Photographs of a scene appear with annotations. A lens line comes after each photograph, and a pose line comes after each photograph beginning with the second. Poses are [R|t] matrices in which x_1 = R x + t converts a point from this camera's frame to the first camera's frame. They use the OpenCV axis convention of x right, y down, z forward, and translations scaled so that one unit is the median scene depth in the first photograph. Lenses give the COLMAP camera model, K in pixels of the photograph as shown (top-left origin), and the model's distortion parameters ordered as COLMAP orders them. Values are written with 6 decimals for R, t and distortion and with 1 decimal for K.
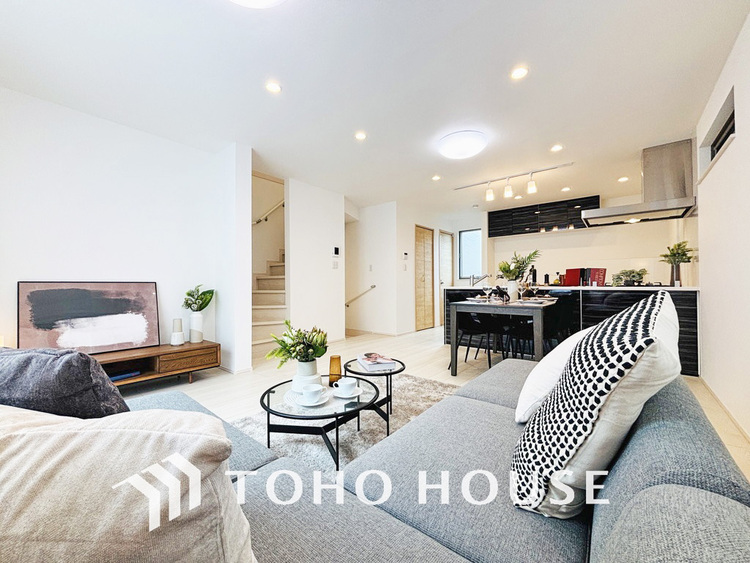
lens RADIAL K [[303.8, 0, 375.3], [0, 303.8, 281.5], [0, 0, 1]] dist [-0.007478, 0.000653]
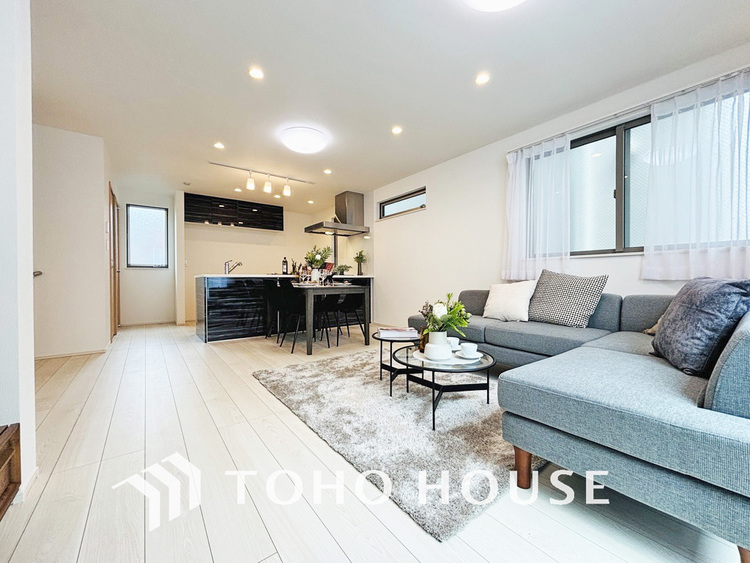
lens RADIAL K [[303.8, 0, 375.8], [0, 303.8, 283.3], [0, 0, 1]] dist [-0.007478, 0.000653]
pose [[0.228216, -0.009585, 0.973563, -0.489185], [-0.010456, 0.999870, 0.012295, 0.025012], [-0.973554, -0.012986, 0.228086, 0.355120]]
